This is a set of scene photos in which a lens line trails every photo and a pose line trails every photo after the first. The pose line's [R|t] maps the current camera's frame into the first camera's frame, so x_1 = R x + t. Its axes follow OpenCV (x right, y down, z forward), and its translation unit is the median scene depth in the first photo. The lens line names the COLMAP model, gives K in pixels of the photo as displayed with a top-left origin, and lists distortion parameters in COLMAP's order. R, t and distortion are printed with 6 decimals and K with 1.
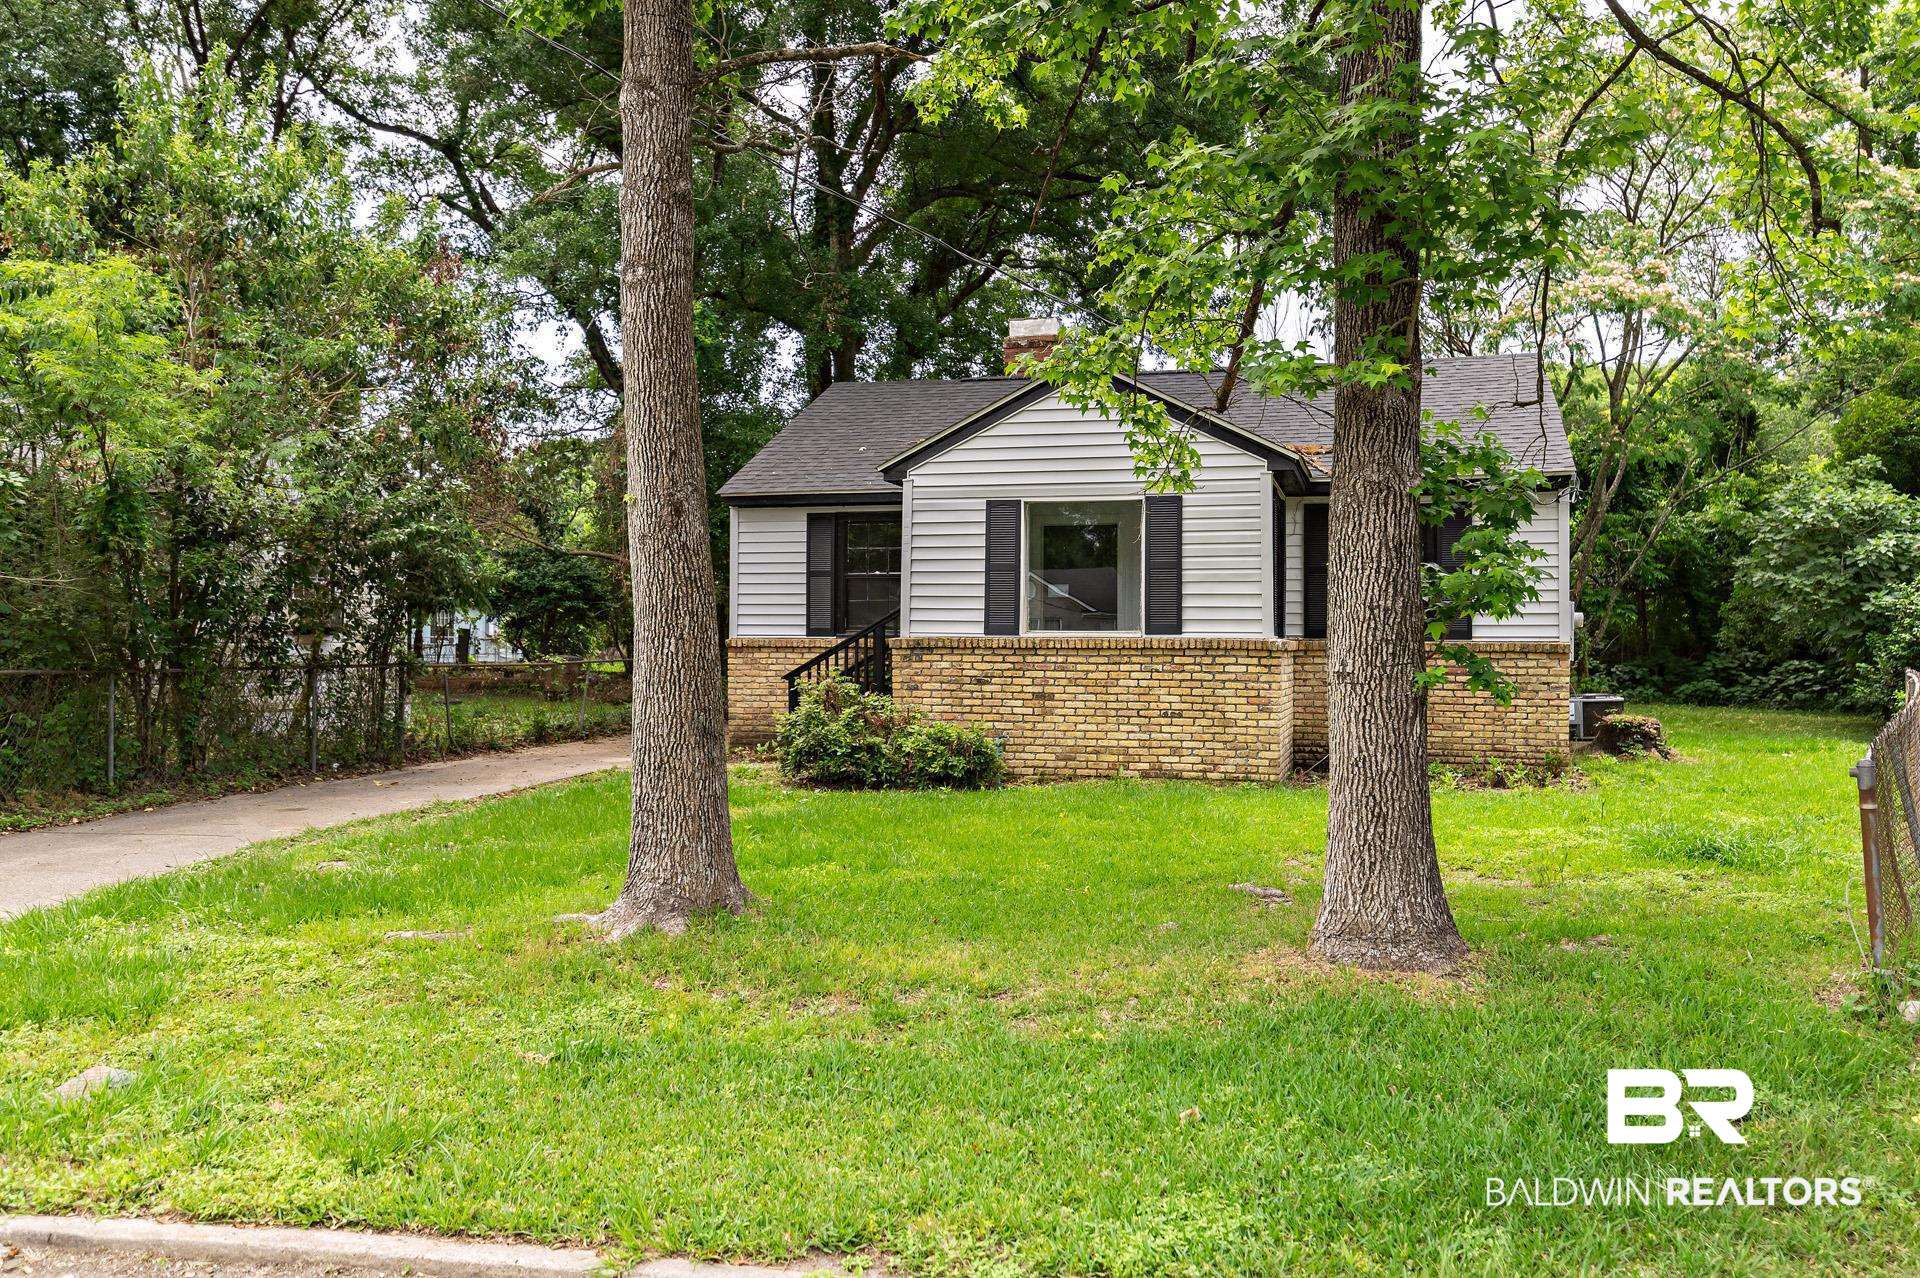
lens RADIAL K [[1611.7, 0, 960.0], [0, 1611.7, 639.0], [0, 0, 1]] dist [-0.002943, 0.008309]
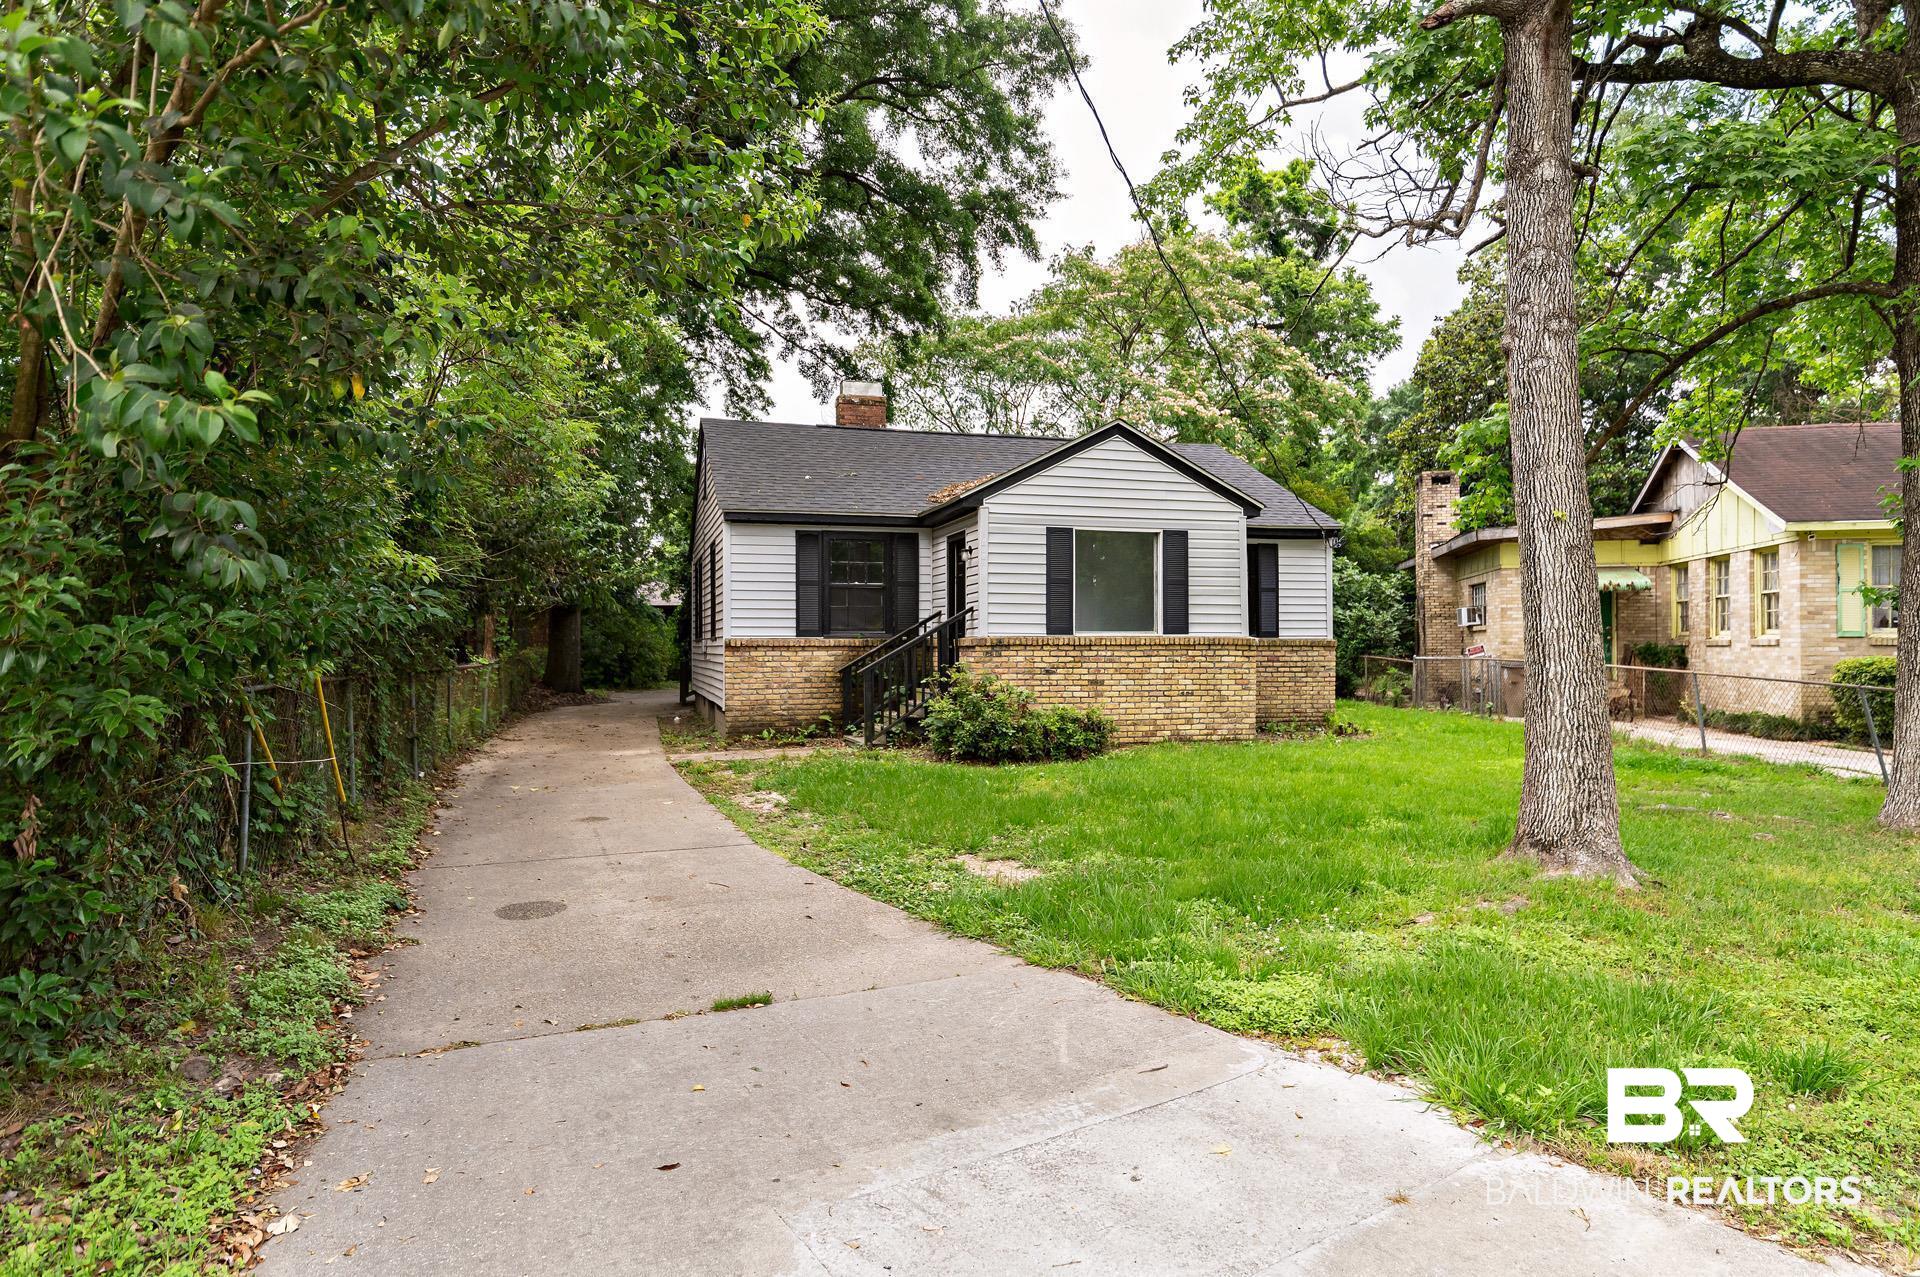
lens RADIAL K [[1180.1, 0, 960.0], [0, 1180.1, 638.5], [0, 0, 1]] dist [0.007855, -0.000357]
pose [[0.842359, -0.002884, 0.538910, -0.539110], [0.004197, 0.999990, -0.001208, 0.001250], [-0.538901, 0.003280, 0.842363, 0.266594]]
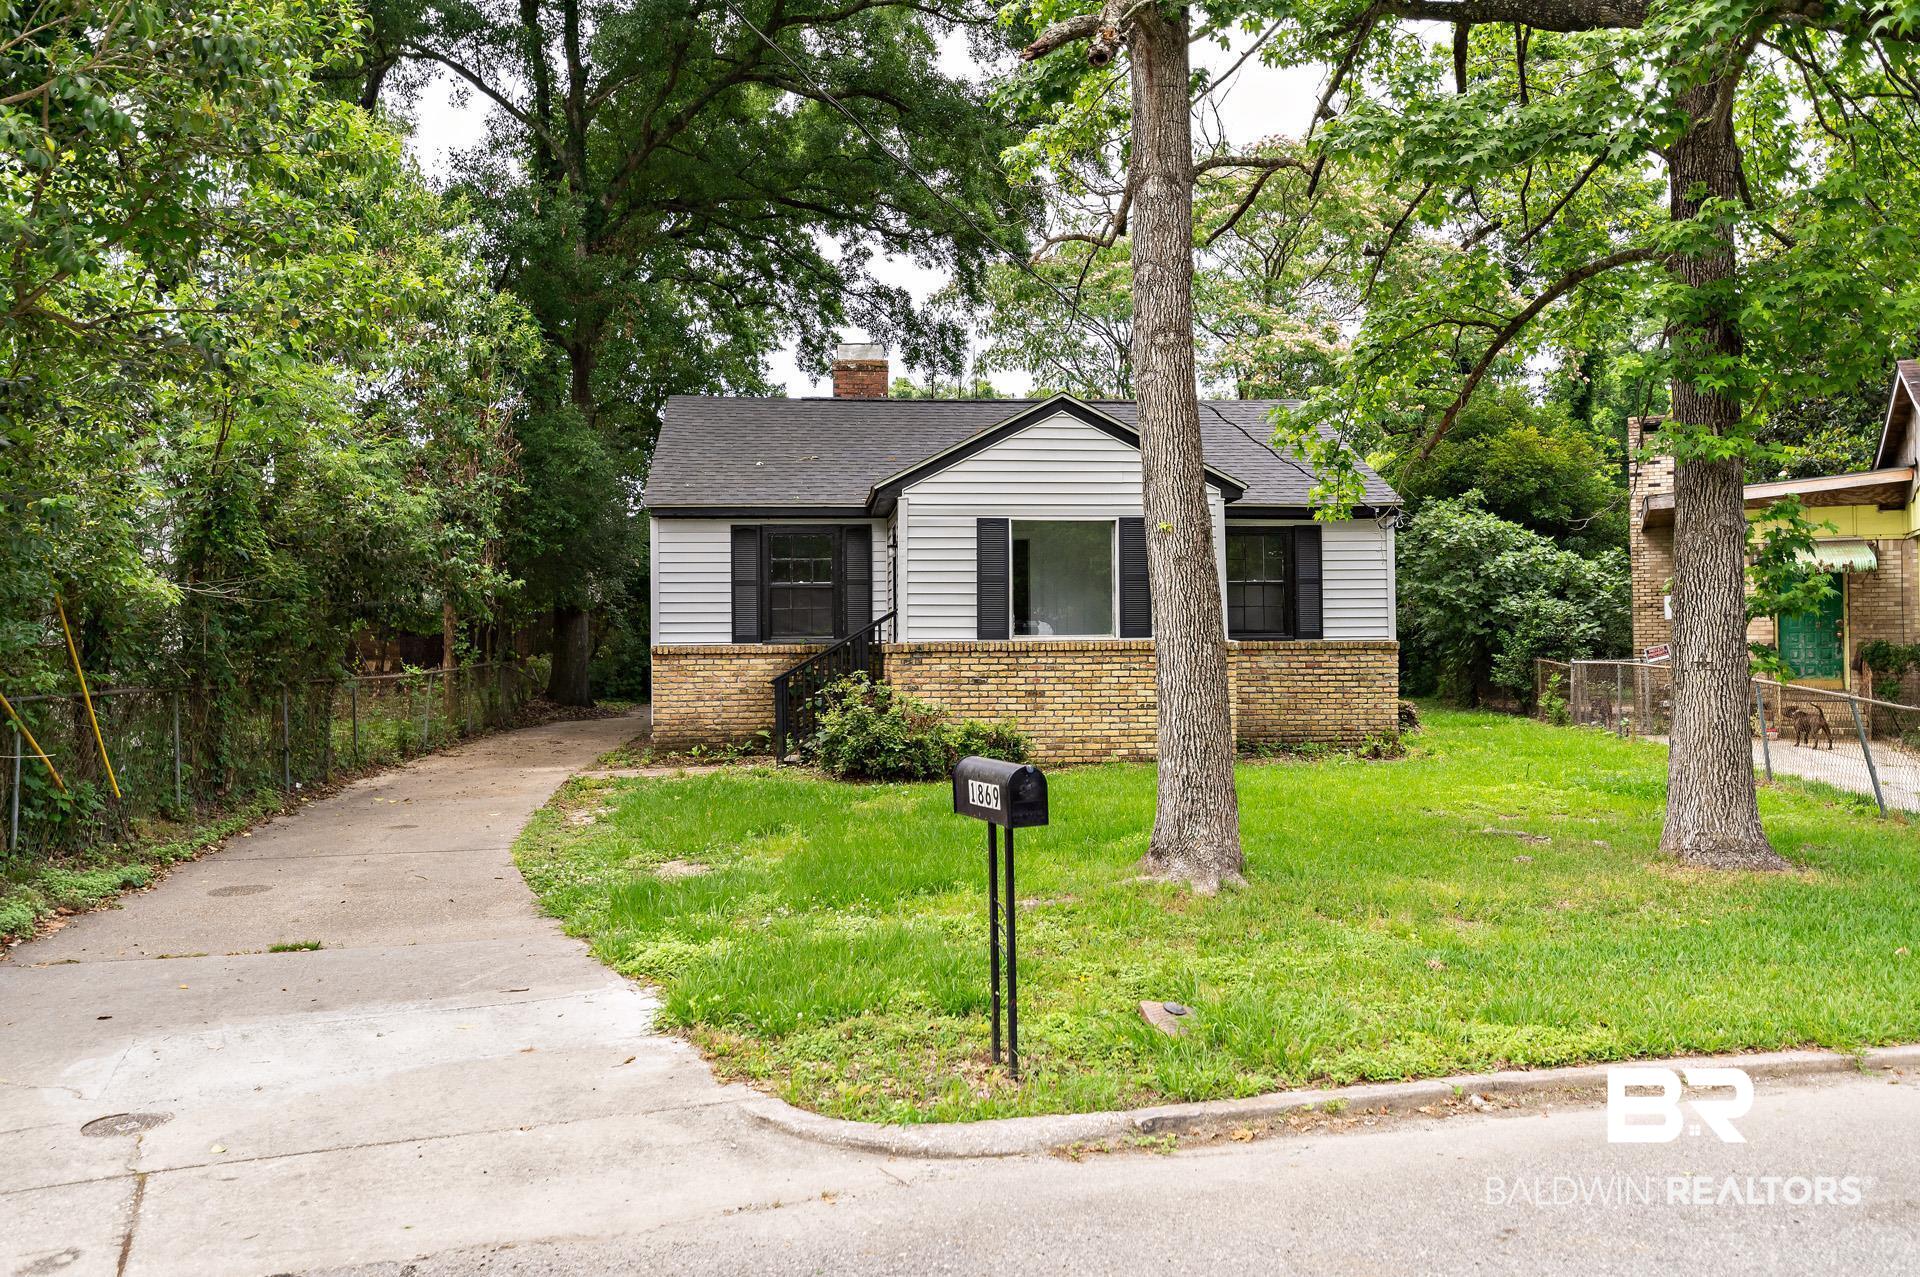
lens RADIAL K [[1611.7, 0, 960.0], [0, 1611.7, 638.5], [0, 0, 1]] dist [-0.002943, 0.008309]
pose [[0.930032, -0.010883, 0.367318, -0.405902], [0.011852, 0.999930, -0.000384, -0.003062], [-0.367288, 0.004711, 0.930095, -0.026443]]
